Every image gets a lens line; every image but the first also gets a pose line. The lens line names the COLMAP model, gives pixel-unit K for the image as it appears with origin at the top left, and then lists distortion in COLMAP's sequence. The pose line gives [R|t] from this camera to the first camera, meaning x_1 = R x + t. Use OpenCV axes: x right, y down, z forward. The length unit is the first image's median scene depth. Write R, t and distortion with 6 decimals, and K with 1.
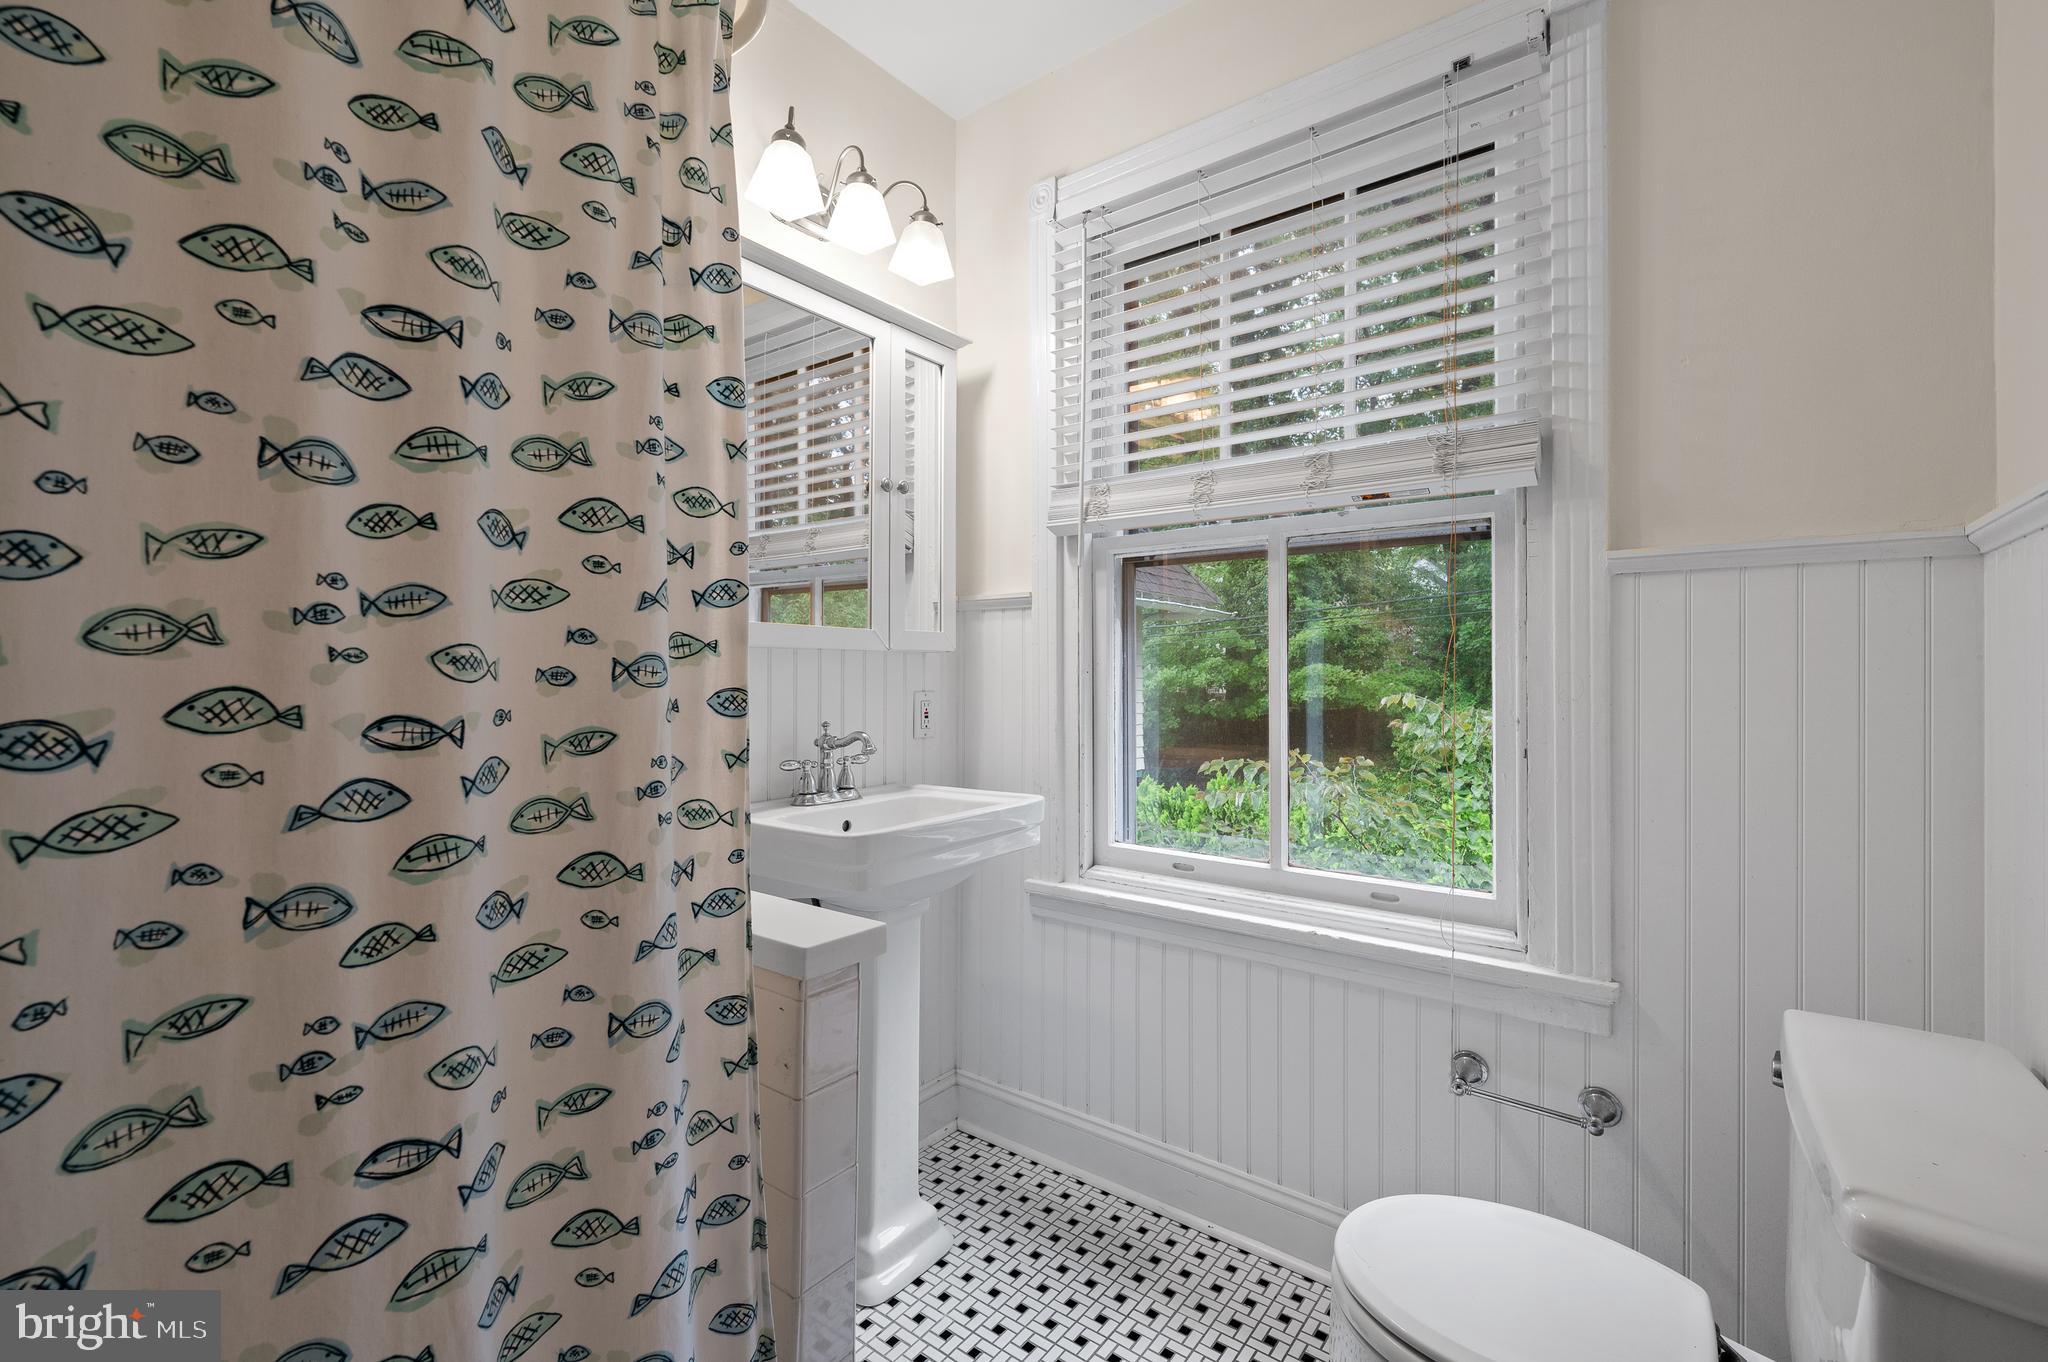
lens RADIAL K [[868.1, 0, 1027.2], [0, 868.1, 678.4], [0, 0, 1]] dist [-0.004112, 0.000495]
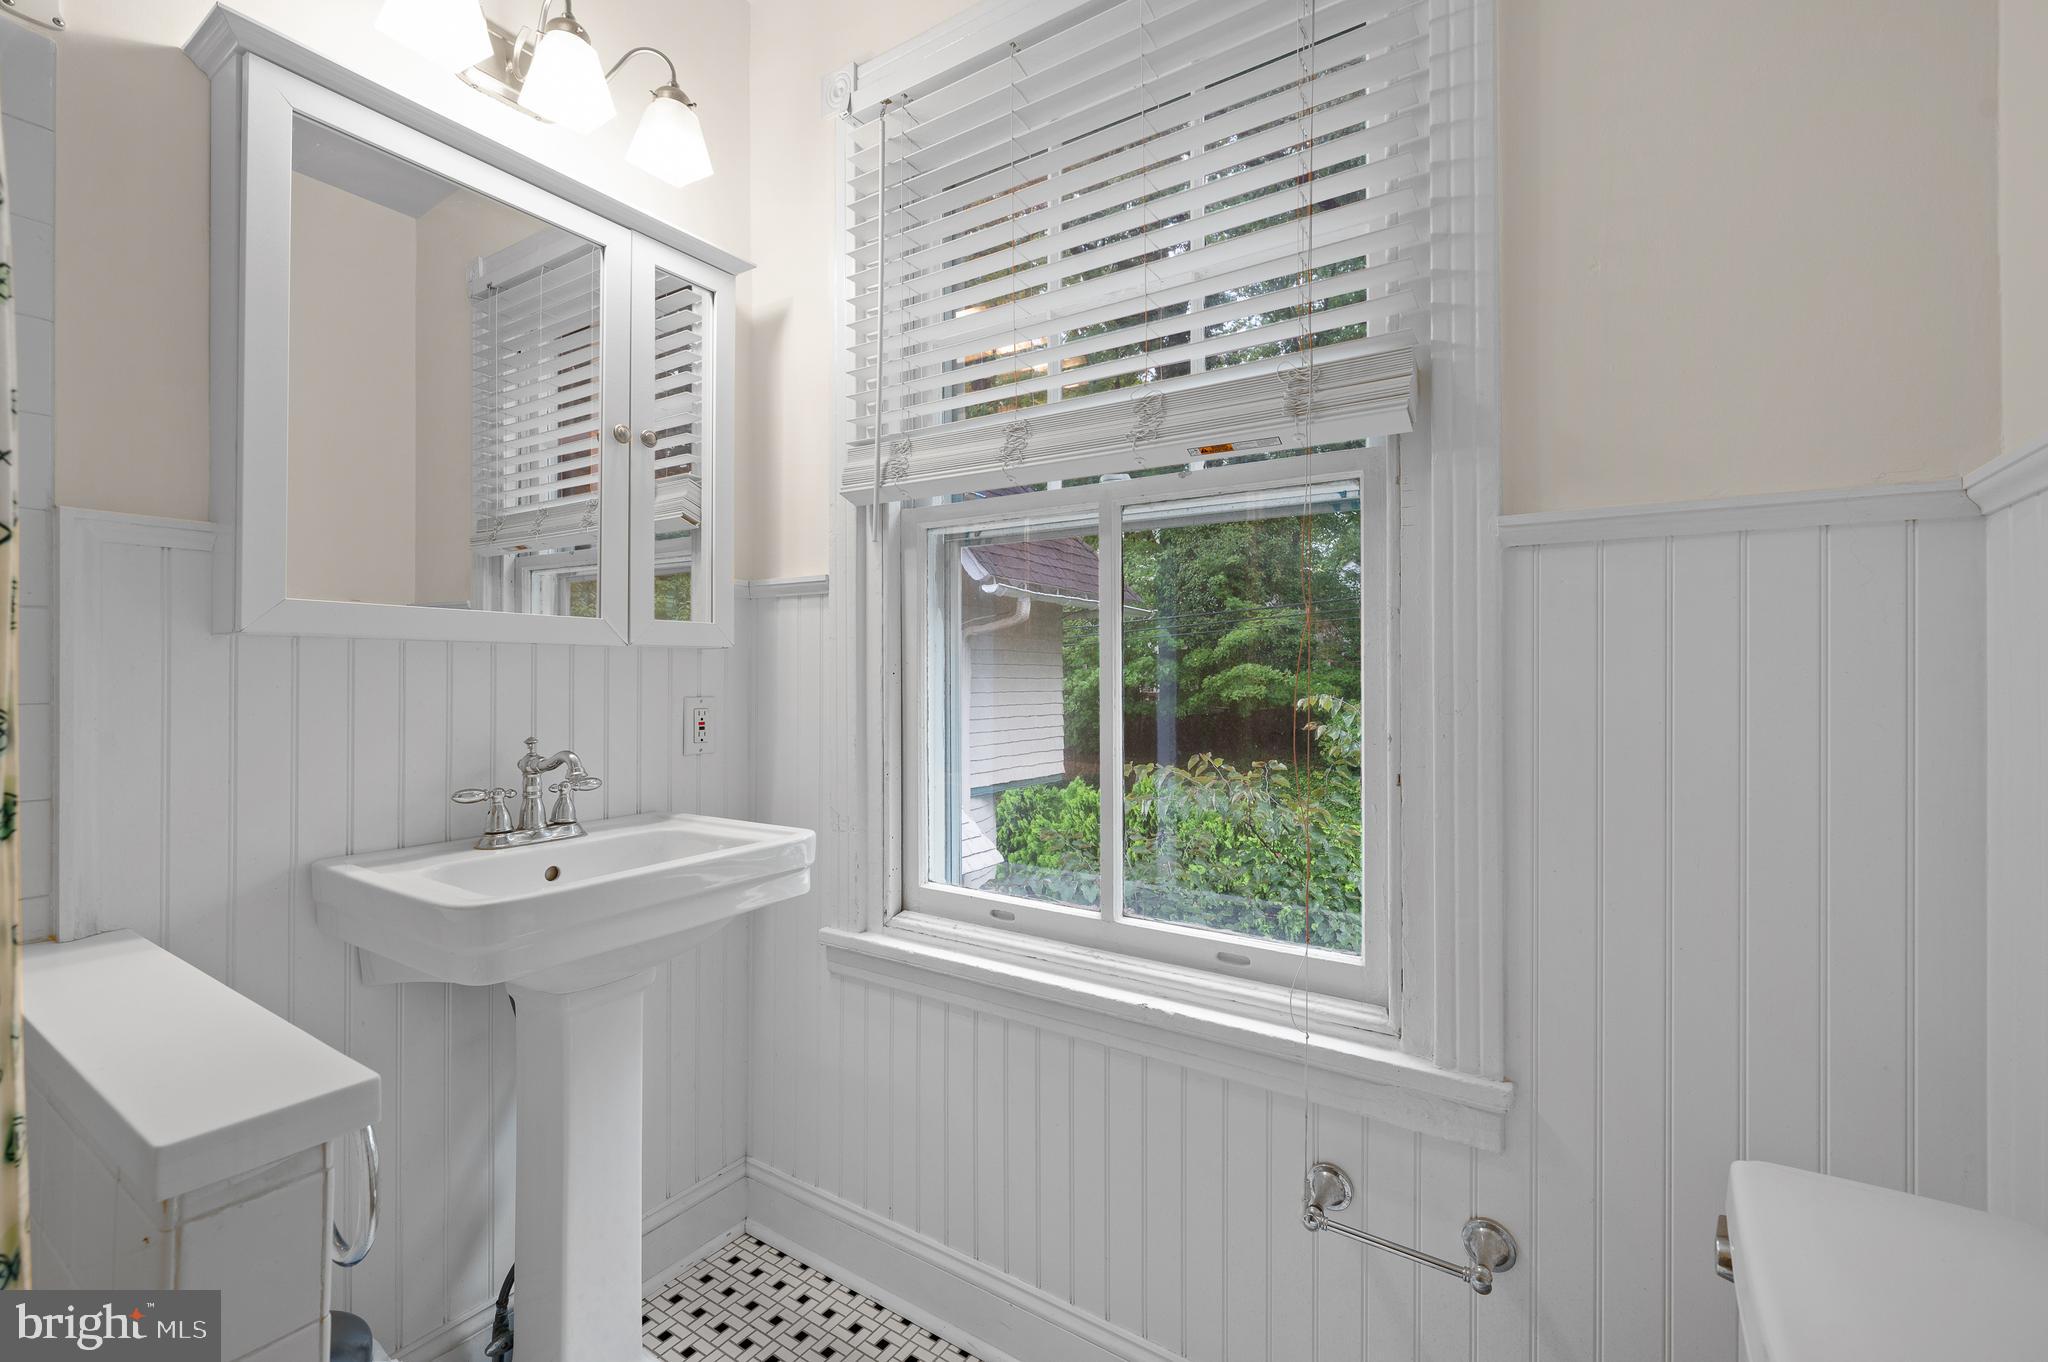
lens RADIAL K [[868.1, 0, 1024.2], [0, 868.1, 676.8], [0, 0, 1]] dist [-0.004112, 0.000495]
pose [[0.997812, 0.001031, 0.066102, 0.162210], [-0.000935, 0.999998, -0.001479, -0.003594], [-0.066104, 0.001414, 0.997812, 0.213227]]
